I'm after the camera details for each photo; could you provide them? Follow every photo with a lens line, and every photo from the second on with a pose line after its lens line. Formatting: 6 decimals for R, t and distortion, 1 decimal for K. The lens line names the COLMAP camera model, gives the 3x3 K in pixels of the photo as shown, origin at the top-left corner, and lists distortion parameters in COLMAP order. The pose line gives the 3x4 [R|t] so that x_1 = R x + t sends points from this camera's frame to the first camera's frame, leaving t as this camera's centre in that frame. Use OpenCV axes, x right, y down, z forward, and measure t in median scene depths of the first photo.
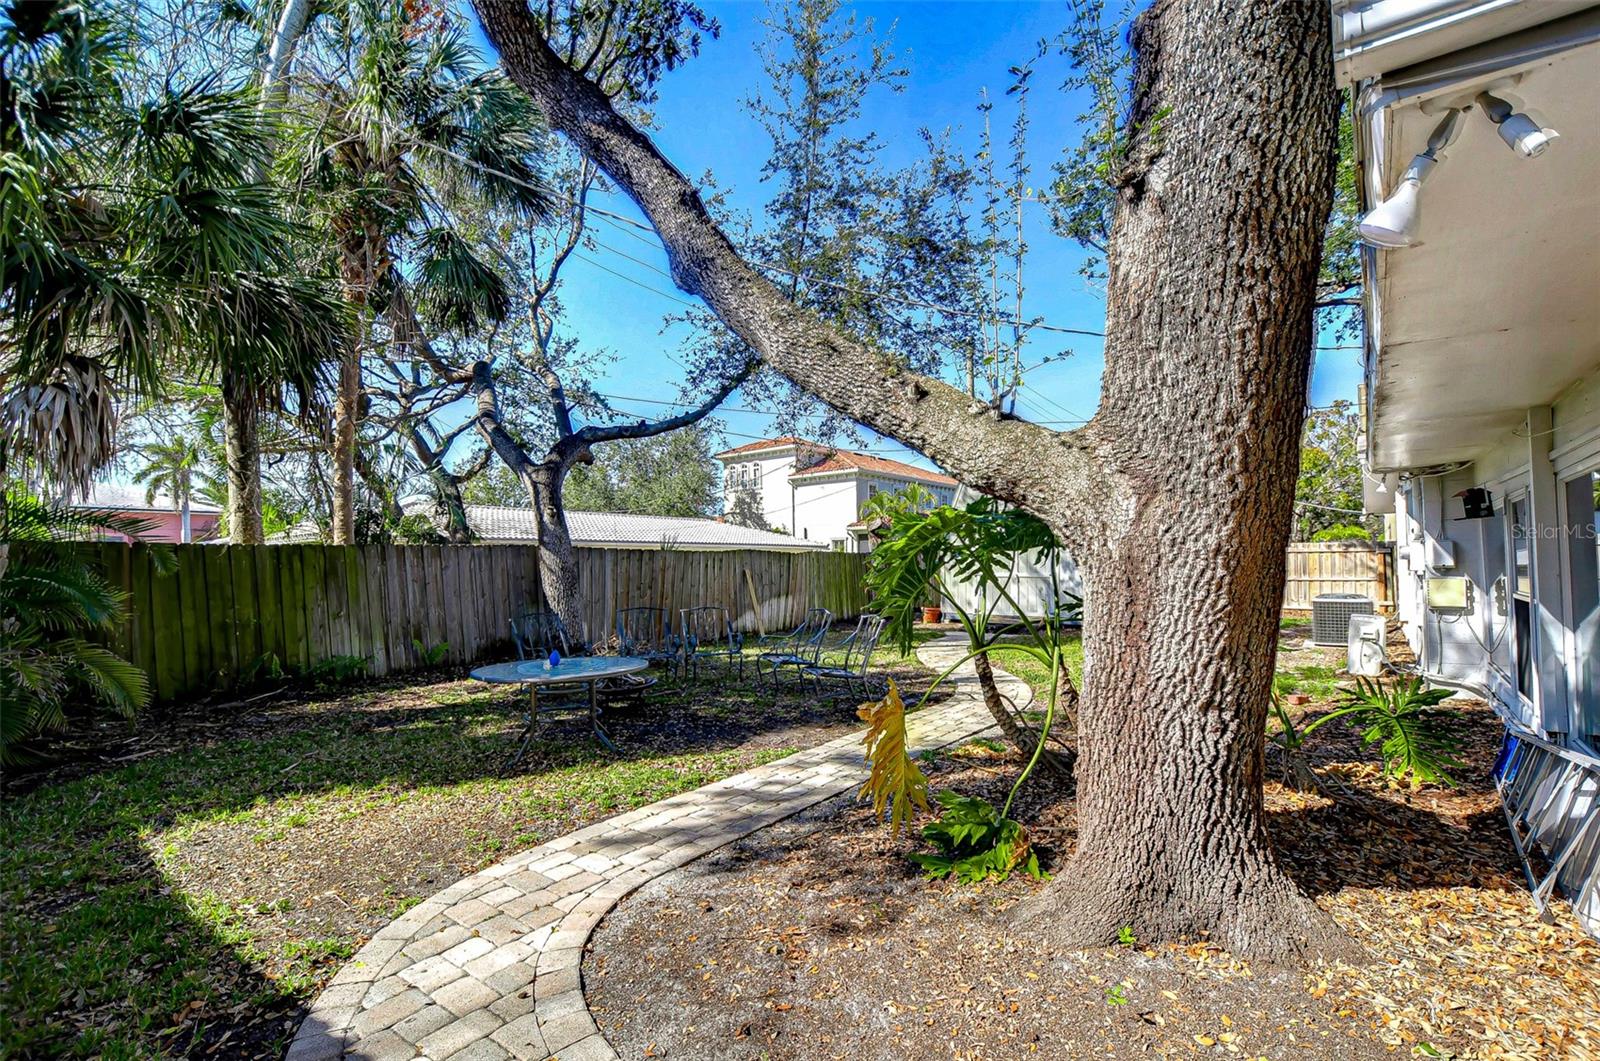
lens RADIAL K [[732.8, 0, 802.4], [0, 732.8, 552.7], [0, 0, 1]] dist [0.015604, -0.011625]
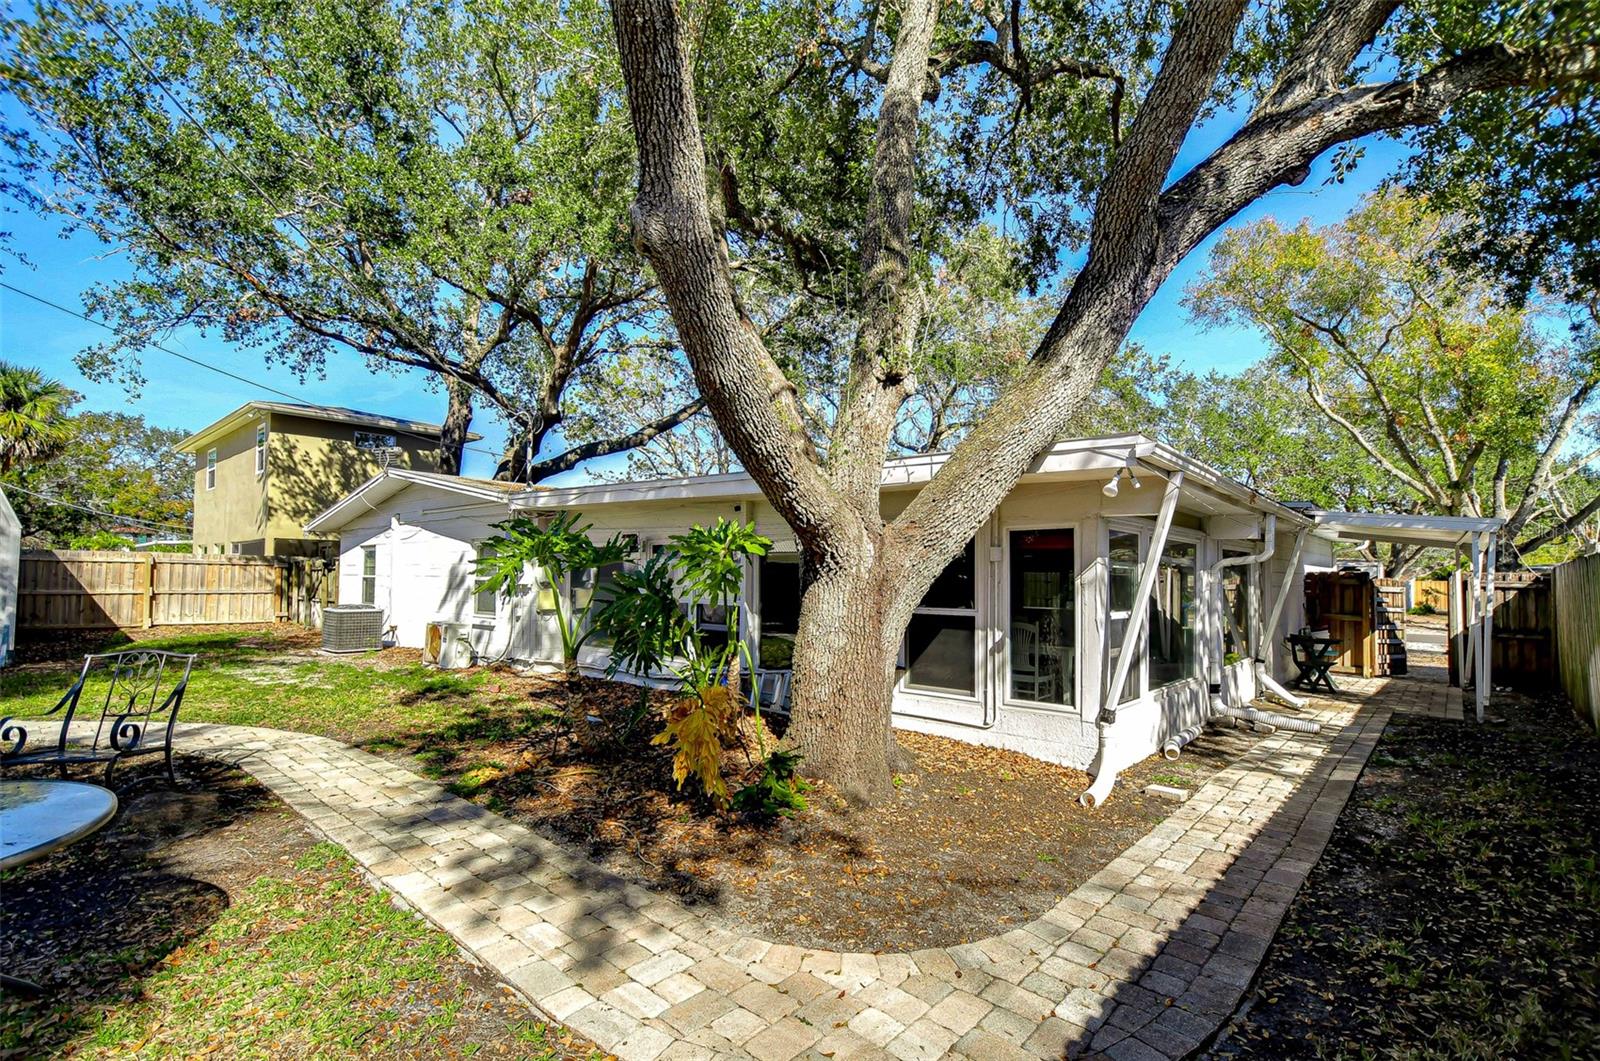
lens RADIAL K [[732.8, 0, 802.4], [0, 732.8, 552.7], [0, 0, 1]] dist [0.015604, -0.011625]
pose [[0.072719, 0.047650, 0.996213, -0.518390], [-0.029648, 0.998520, -0.045597, 0.013381], [-0.996912, -0.026220, 0.074024, 0.400667]]
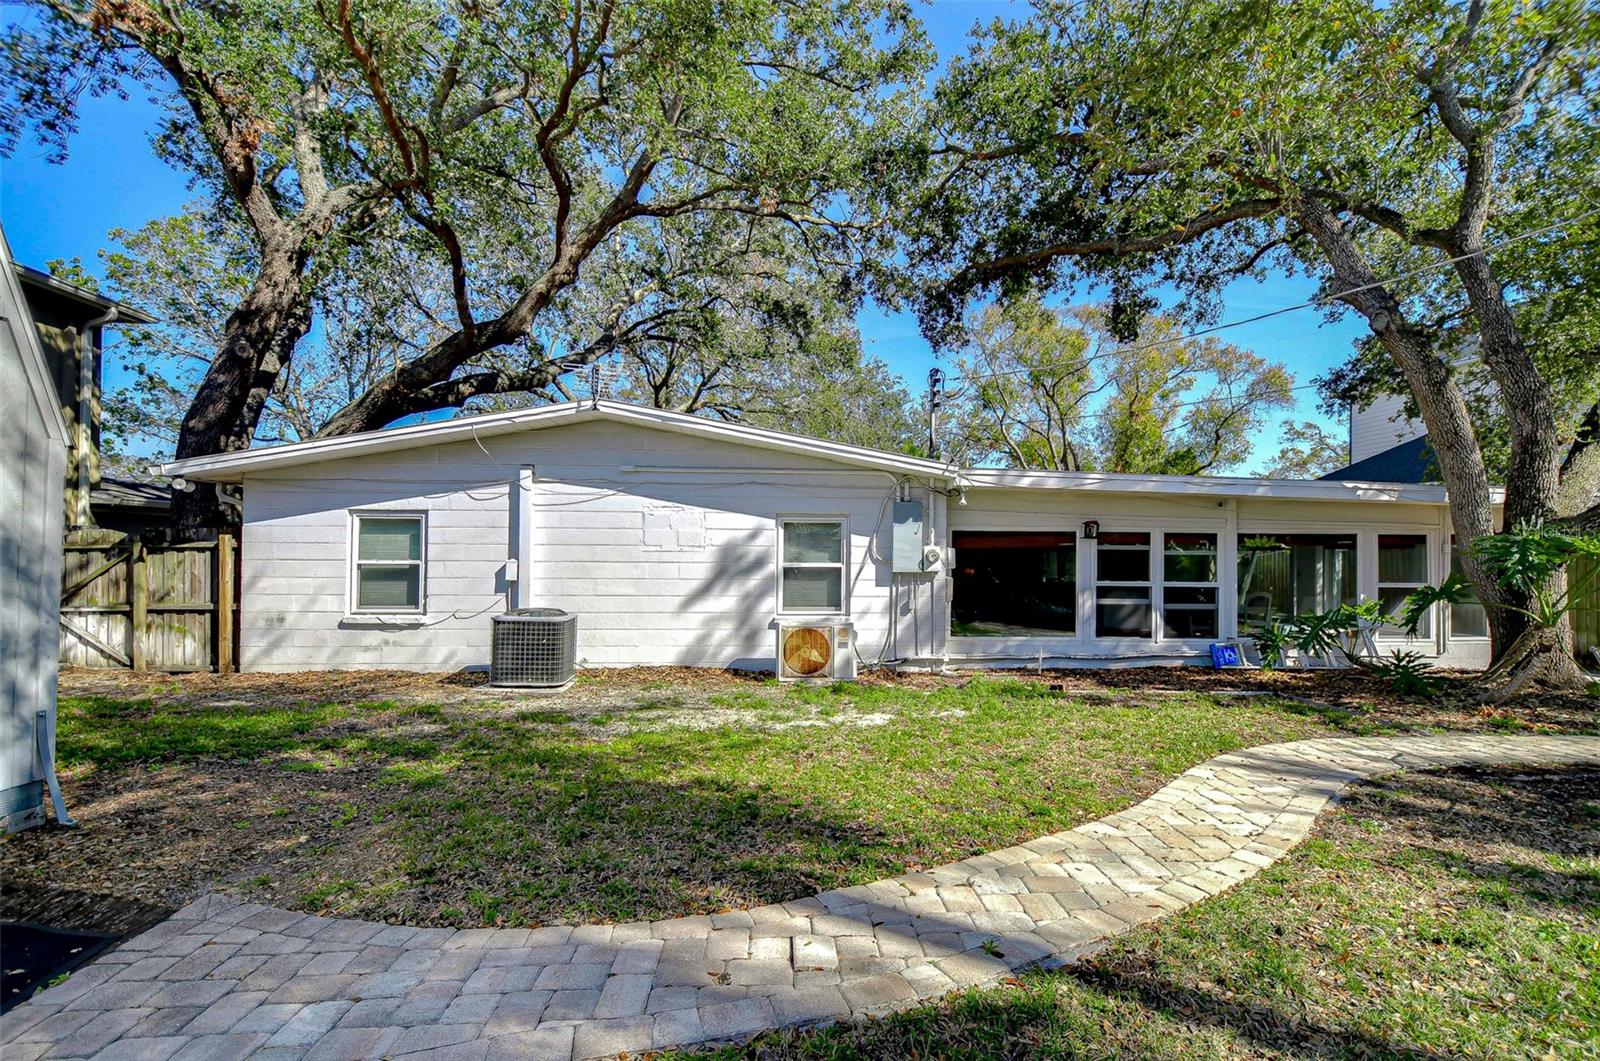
lens RADIAL K [[732.8, 0, 802.4], [0, 732.8, 552.7], [0, 0, 1]] dist [0.015604, -0.011625]
pose [[-0.643228, 0.011142, 0.765594, 0.068999], [-0.014119, 0.999552, -0.026409, 0.029958], [-0.765545, -0.027796, -0.642782, 2.014550]]
